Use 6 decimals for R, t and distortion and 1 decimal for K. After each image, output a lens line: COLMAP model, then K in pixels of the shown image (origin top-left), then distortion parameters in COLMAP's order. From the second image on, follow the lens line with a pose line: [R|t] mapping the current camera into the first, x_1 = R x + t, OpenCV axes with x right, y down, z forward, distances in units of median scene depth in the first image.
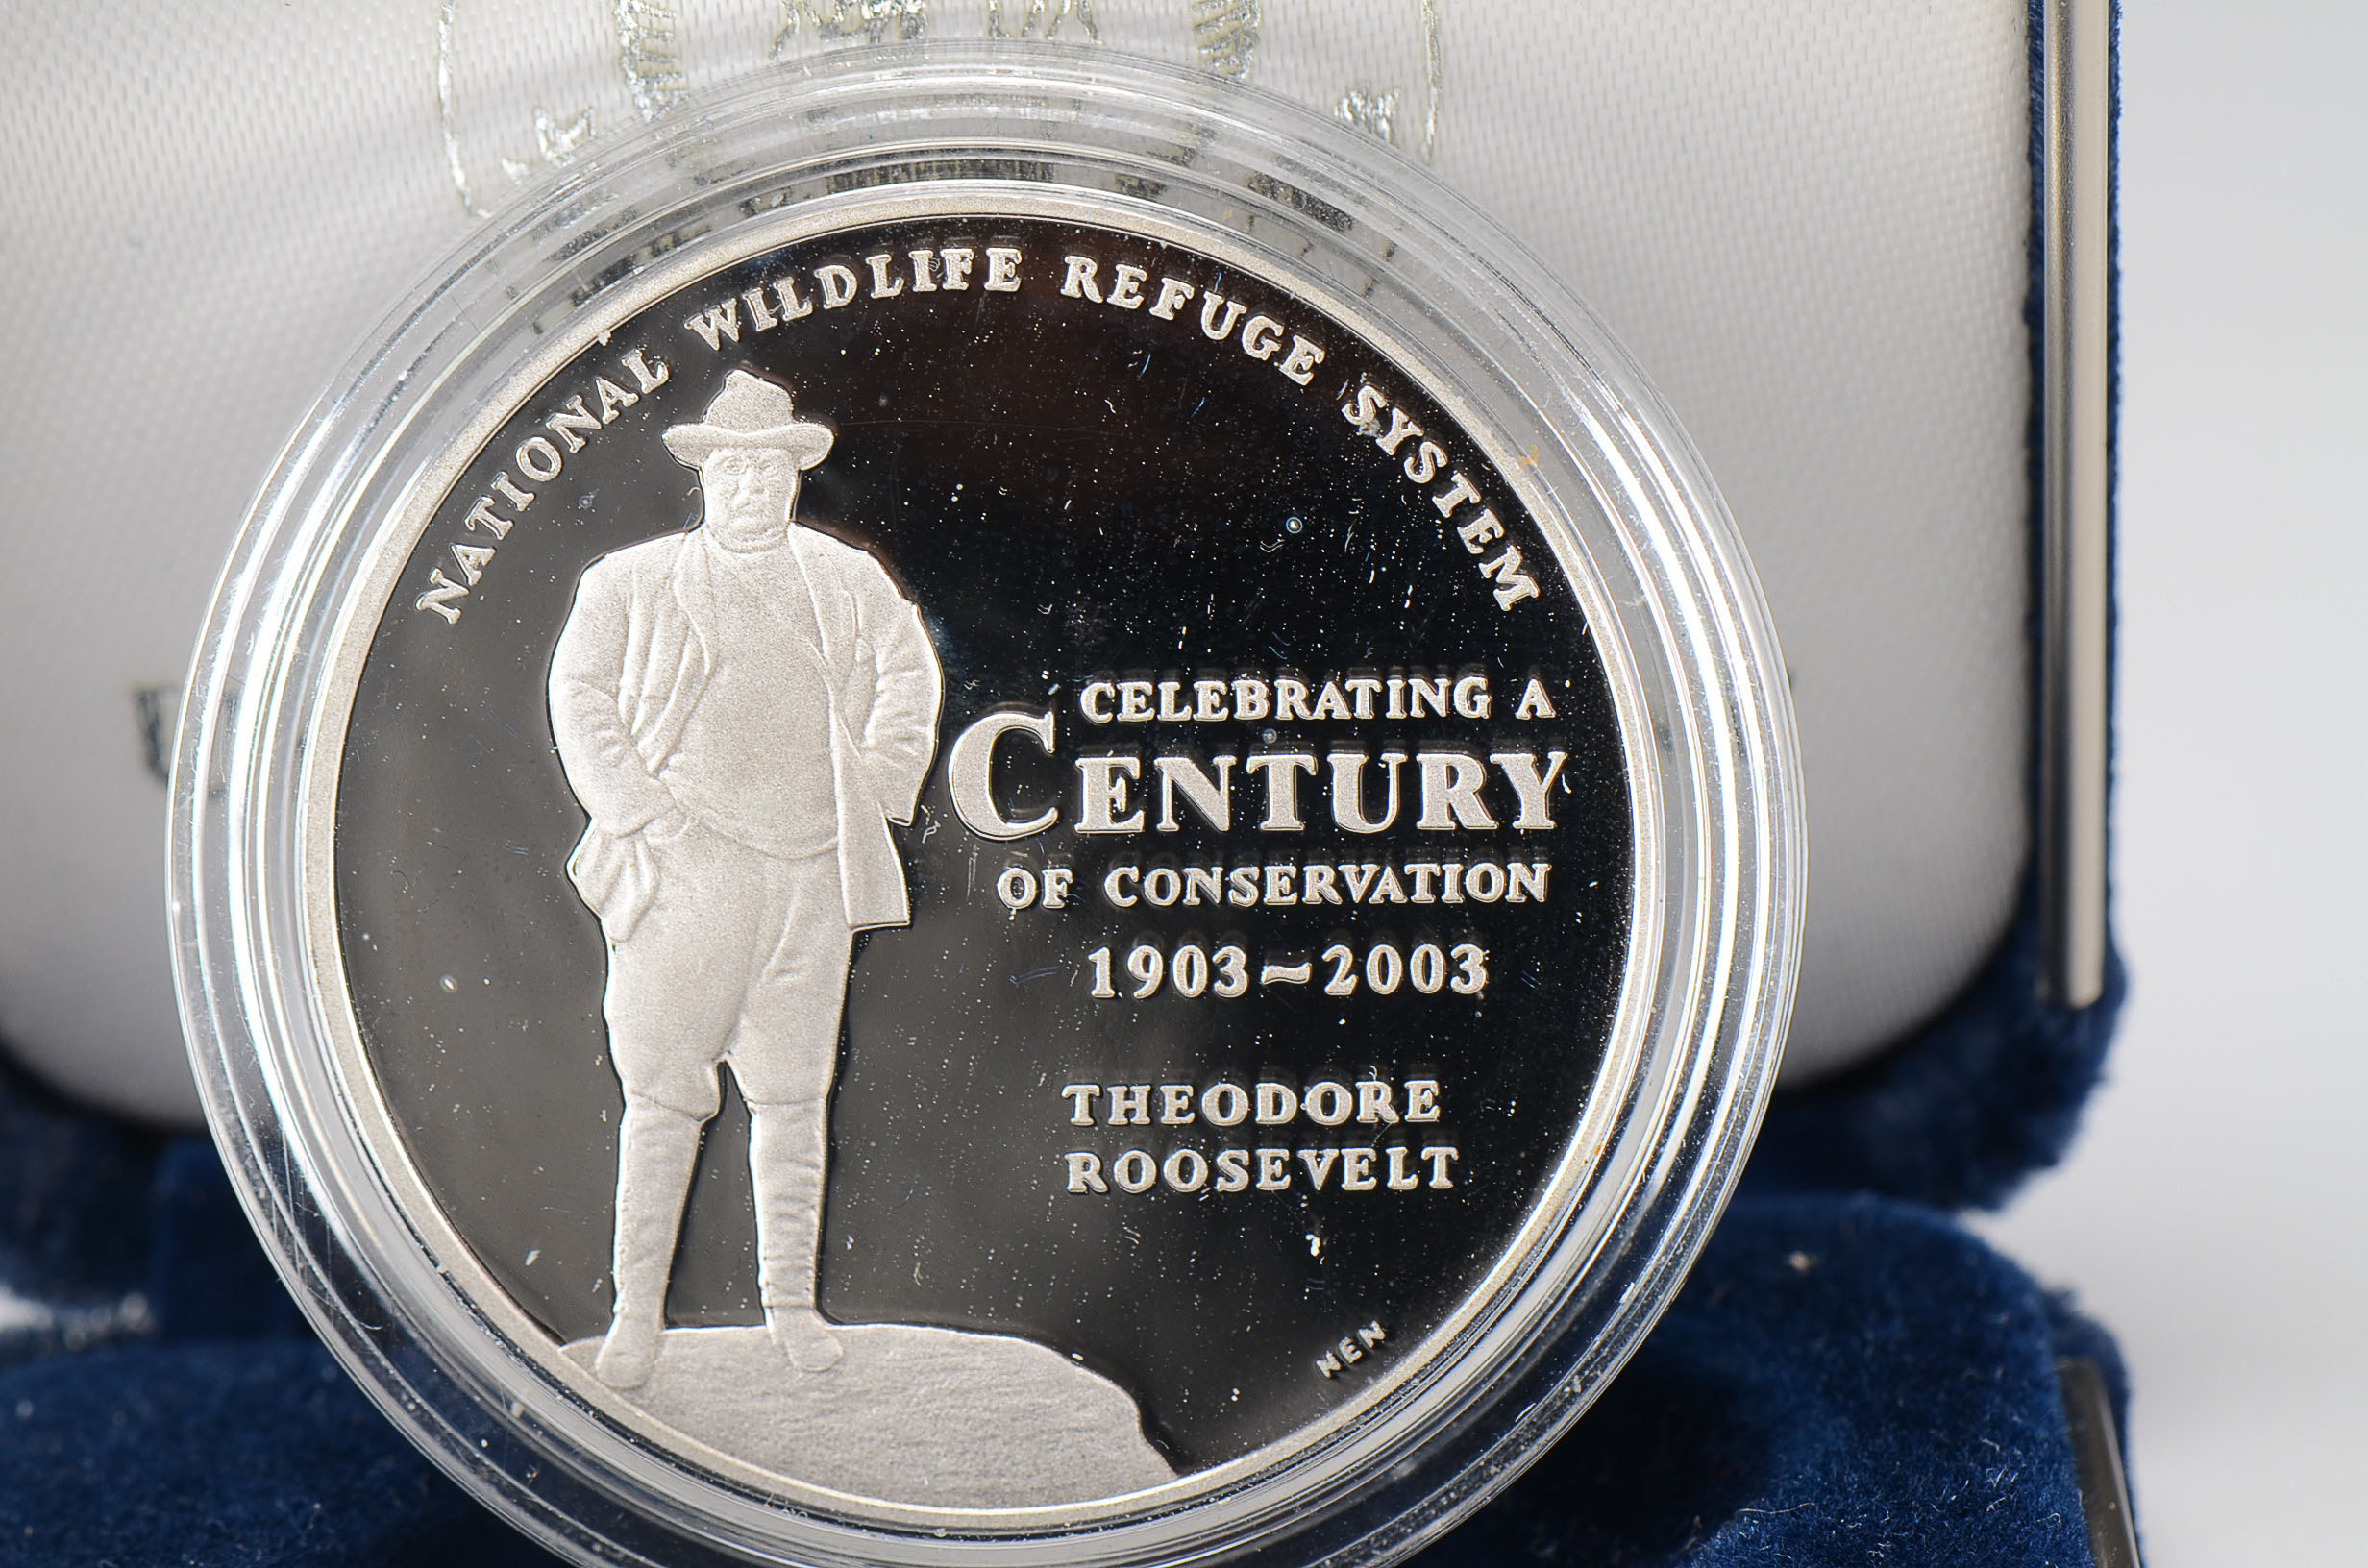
lens RADIAL K [[12029.2, 0, 1182.1], [0, 12029.2, 798.2], [0, 0, 1]] dist [0.027494, 0.000000]
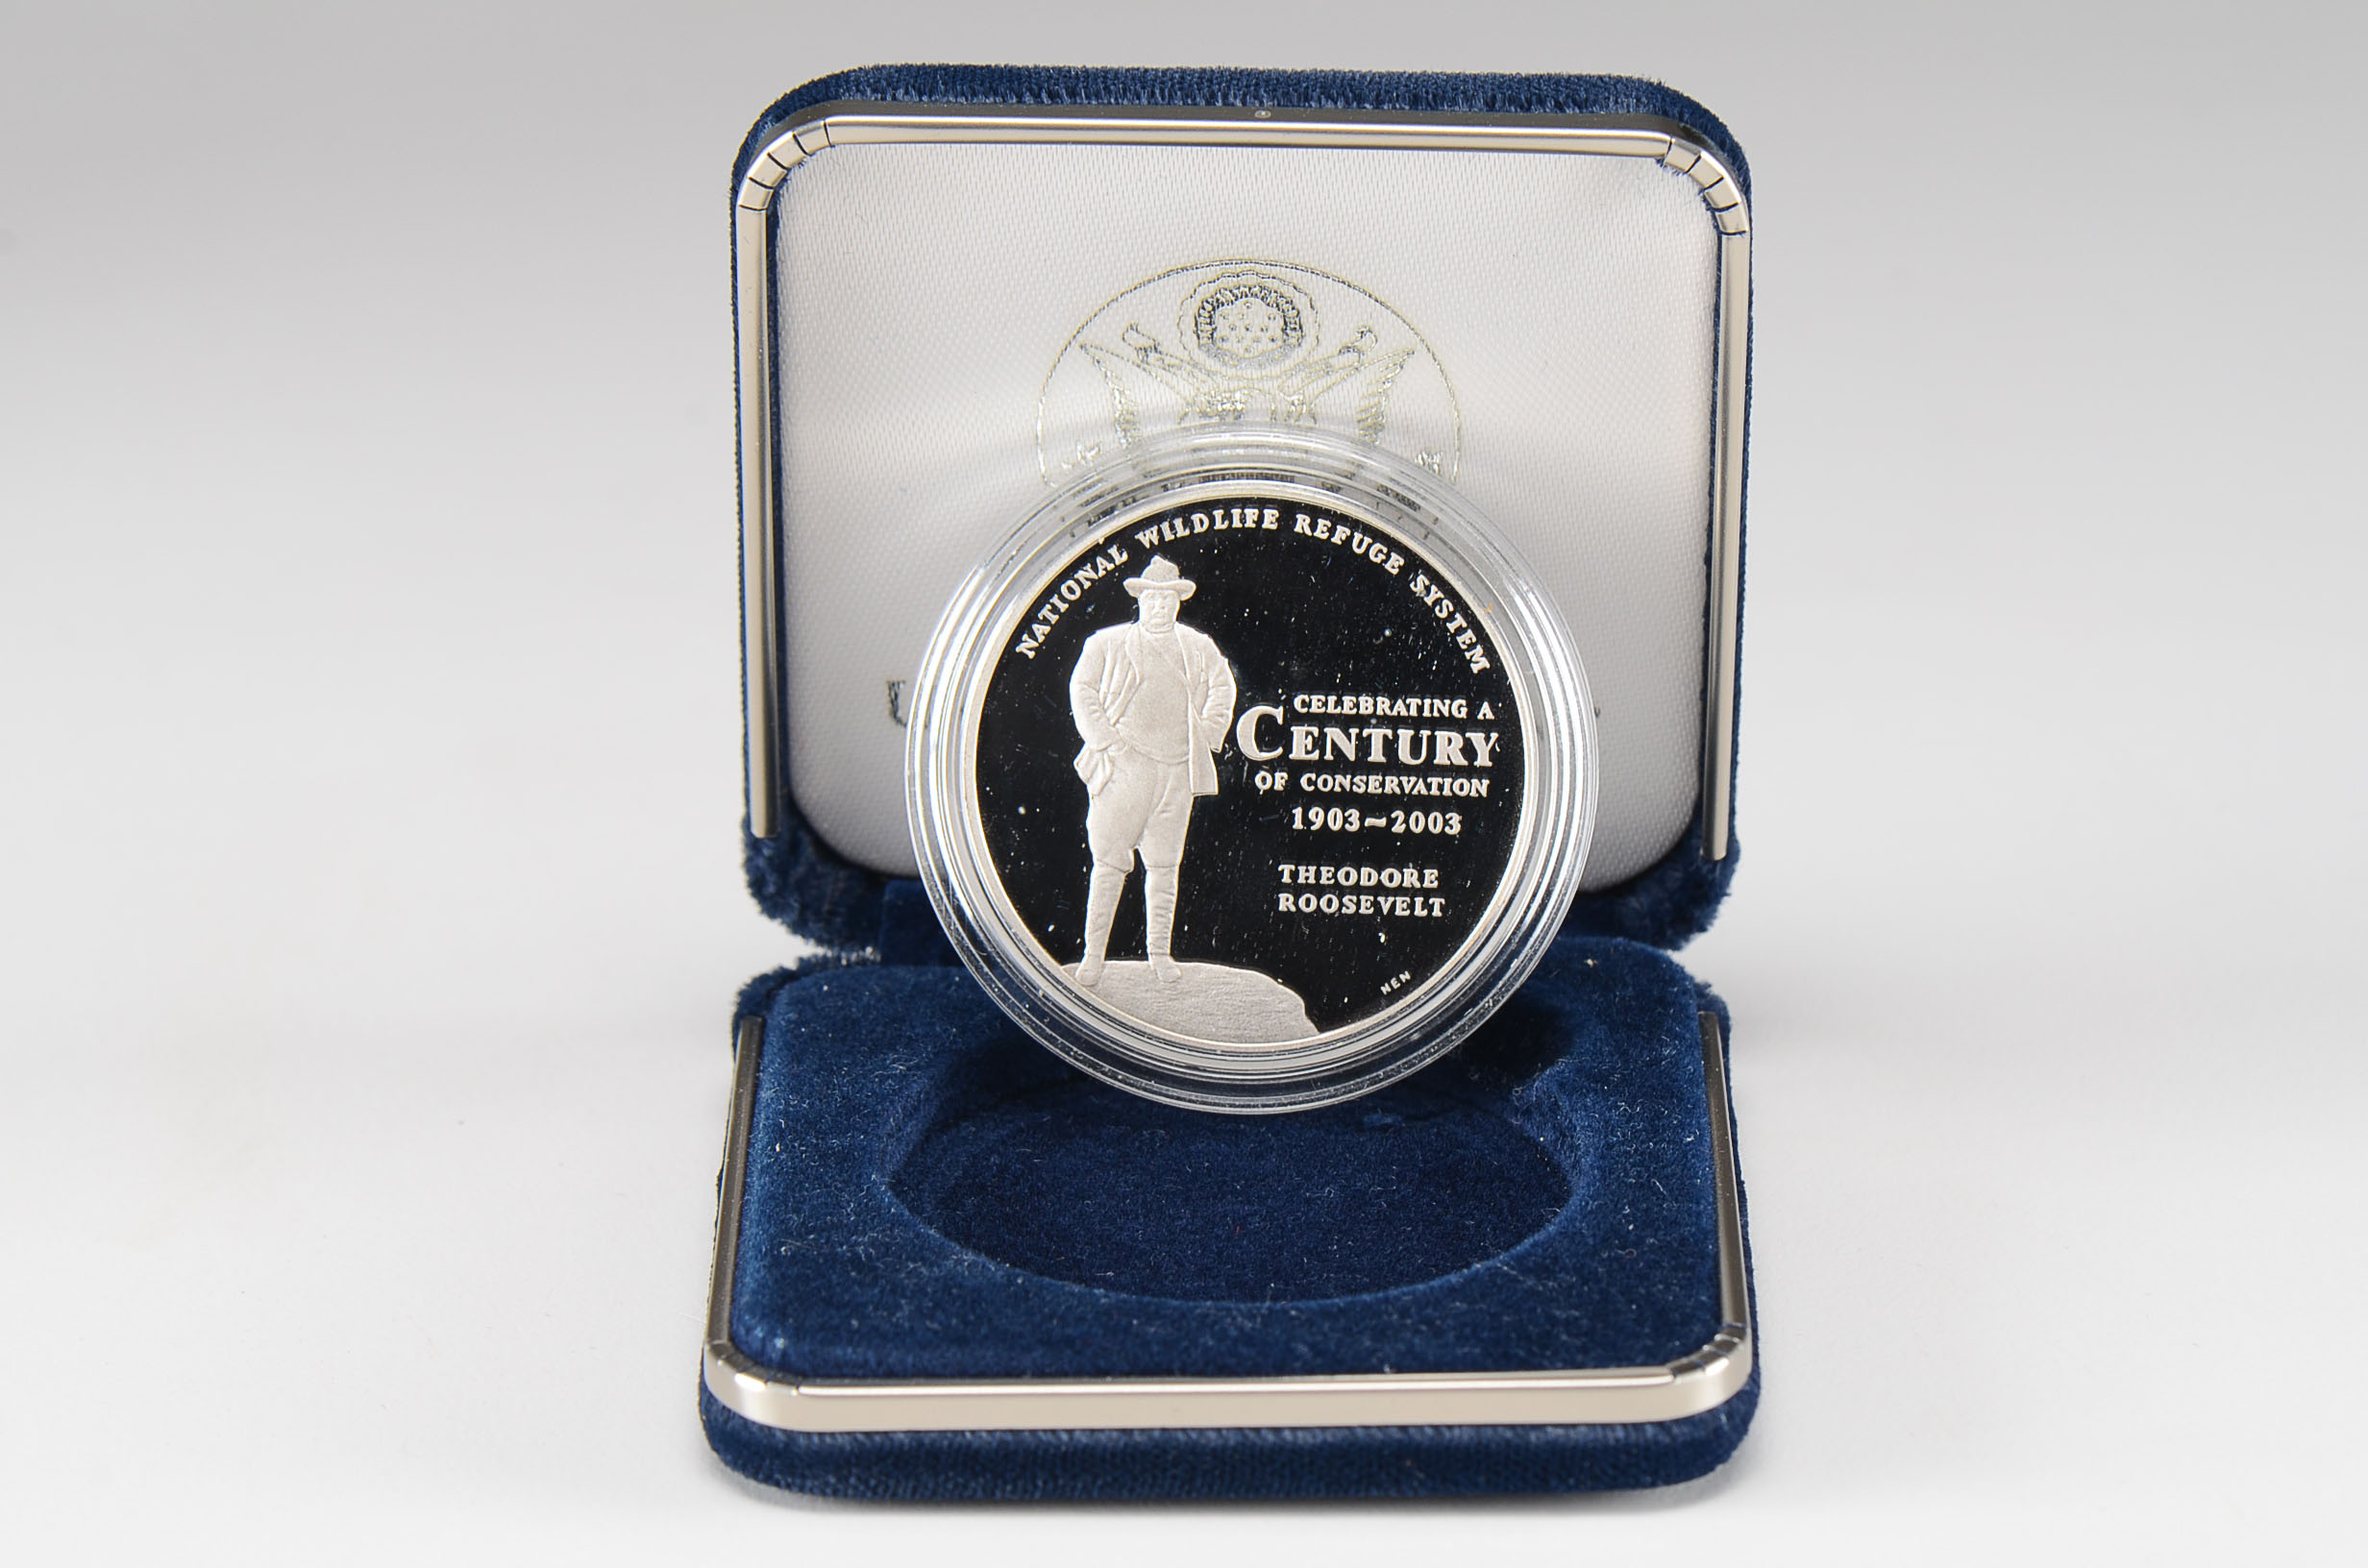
lens RADIAL K [[12029.2, 0, 1185.0], [0, 12029.2, 782.4], [0, 0, 1]] dist [0.027494, 0.000000]
pose [[0.998853, 0.047635, -0.004755, -0.017950], [-0.047759, 0.998391, -0.030583, 0.080846], [0.003290, 0.030775, 0.999521, -1.363325]]
